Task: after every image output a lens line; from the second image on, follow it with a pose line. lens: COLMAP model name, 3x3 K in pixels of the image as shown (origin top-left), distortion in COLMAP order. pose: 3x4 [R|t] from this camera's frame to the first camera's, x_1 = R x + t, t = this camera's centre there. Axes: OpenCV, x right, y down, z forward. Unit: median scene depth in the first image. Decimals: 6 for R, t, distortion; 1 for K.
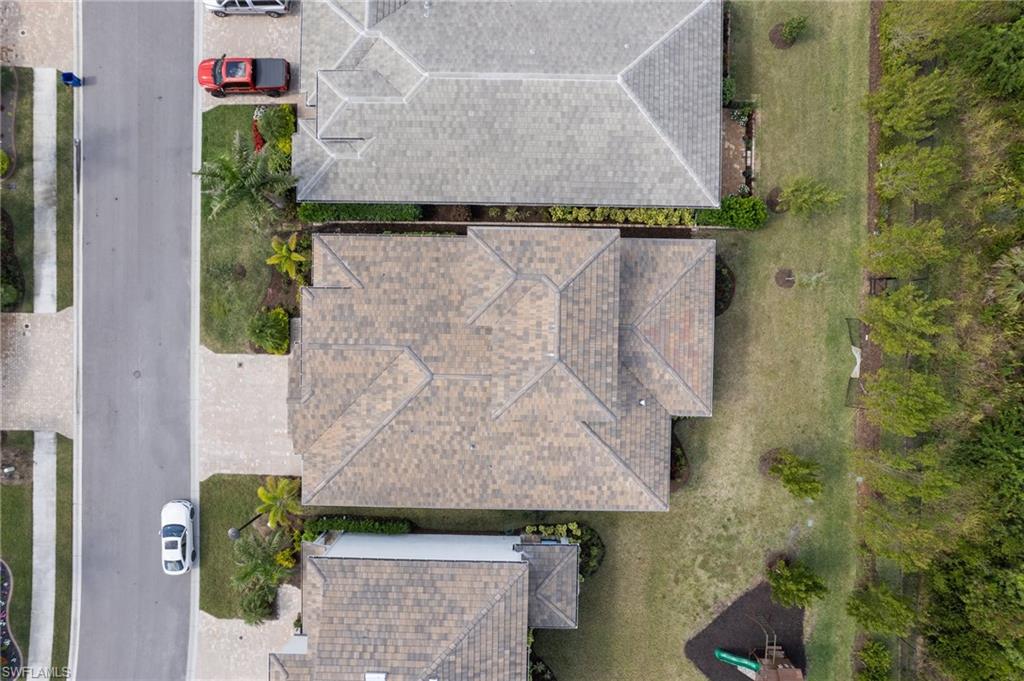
lens RADIAL K [[652.7, 0, 512.0], [0, 652.7, 340.5], [0, 0, 1]] dist [-0.086709, 0.073528]
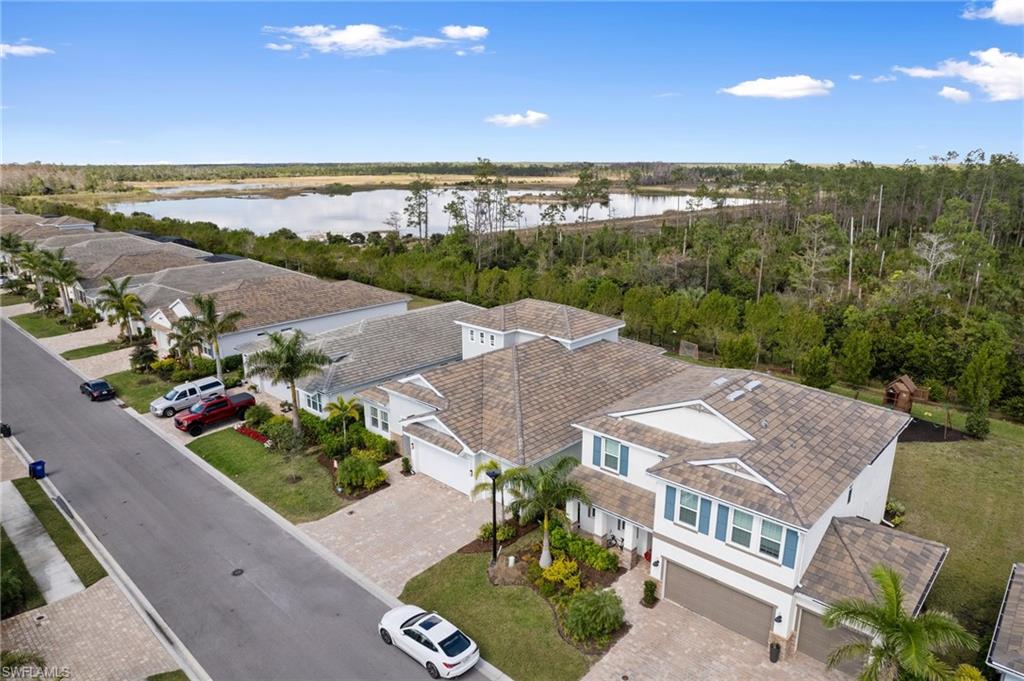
lens RADIAL K [[652.7, 0, 512.0], [0, 652.7, 340.5], [0, 0, 1]] dist [-0.086709, 0.073528]
pose [[0.673900, -0.198923, 0.711539, -0.843440], [0.738660, 0.161221, -0.654514, 0.719911], [0.015483, 0.966663, 0.255584, 0.562197]]
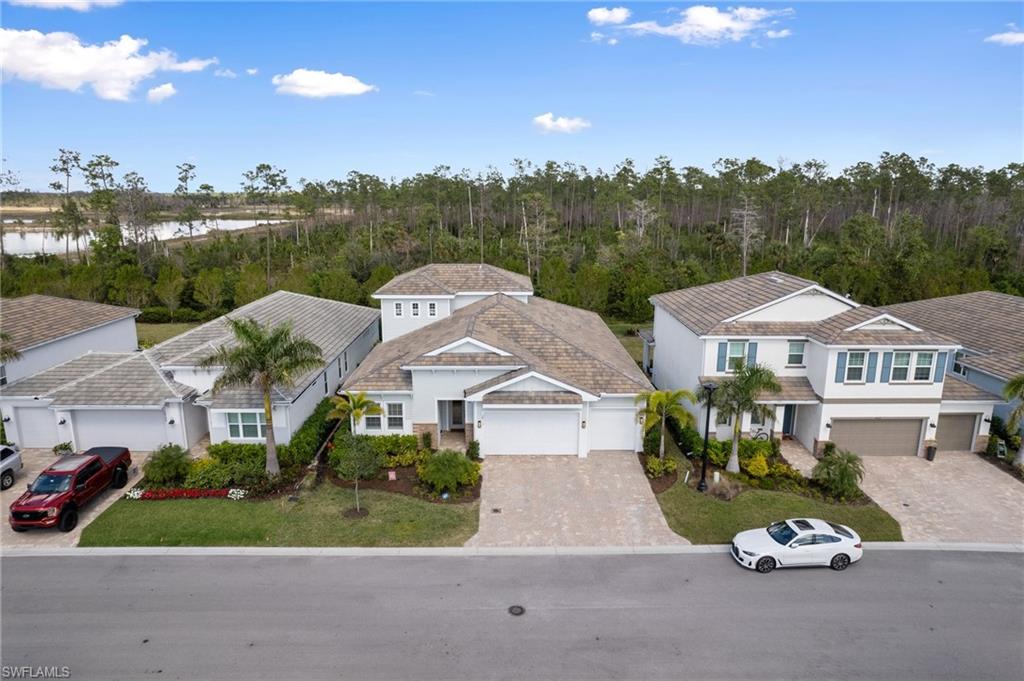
lens RADIAL K [[652.7, 0, 512.0], [0, 652.7, 340.5], [0, 0, 1]] dist [-0.086709, 0.073528]
pose [[-0.023752, -0.221452, 0.974882, -1.032478], [0.999668, -0.015020, 0.020944, 0.042563], [0.010004, 0.975056, 0.221735, 0.681713]]
